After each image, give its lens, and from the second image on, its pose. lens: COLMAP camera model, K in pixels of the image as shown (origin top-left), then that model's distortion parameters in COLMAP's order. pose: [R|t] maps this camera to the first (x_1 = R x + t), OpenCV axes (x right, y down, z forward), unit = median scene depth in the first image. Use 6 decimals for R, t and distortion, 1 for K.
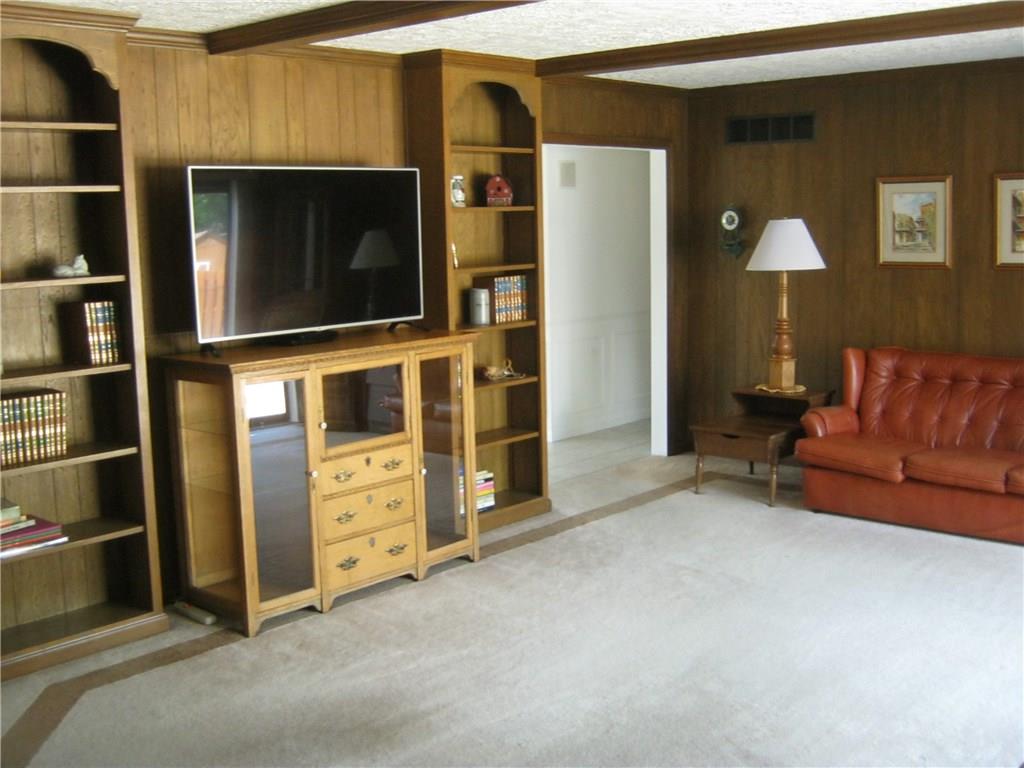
lens RADIAL K [[1146.0, 0, 501.5], [0, 1146.0, 385.4], [0, 0, 1]] dist [-0.097318, 0.018179]
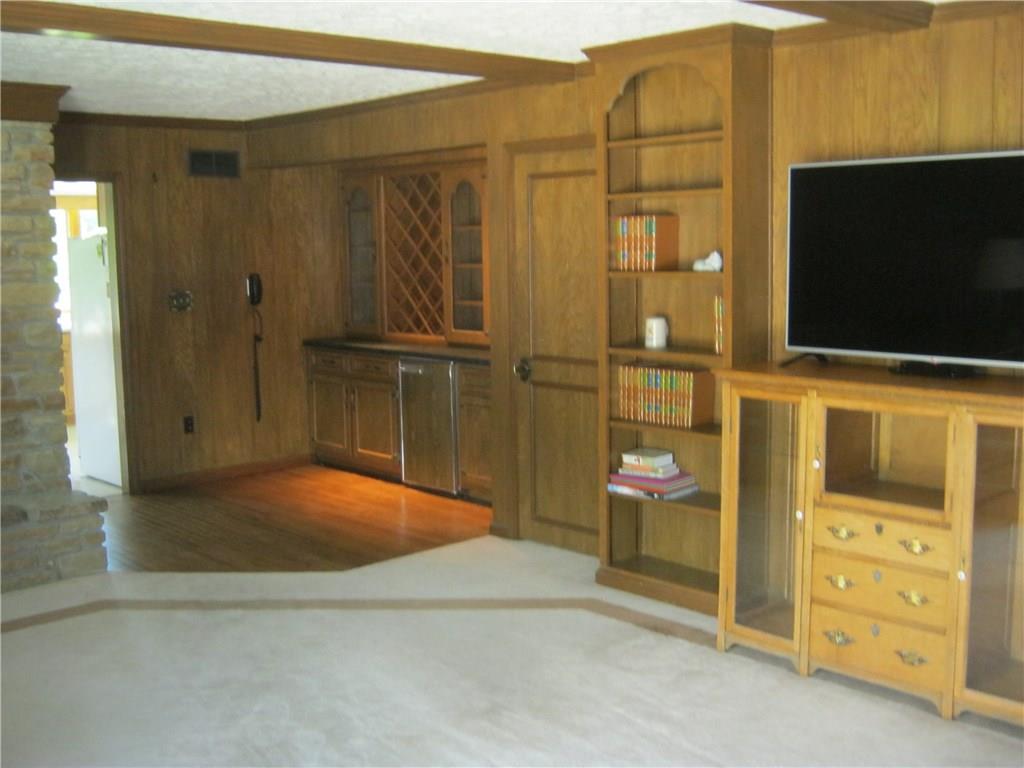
lens RADIAL K [[1146.0, 0, 501.5], [0, 1146.0, 385.4], [0, 0, 1]] dist [-0.097318, 0.018179]
pose [[-0.083679, 0.150766, -0.985021, 0.660725], [-0.129125, 0.978514, 0.160740, -0.122607], [0.988091, 0.140642, -0.062413, 0.774112]]
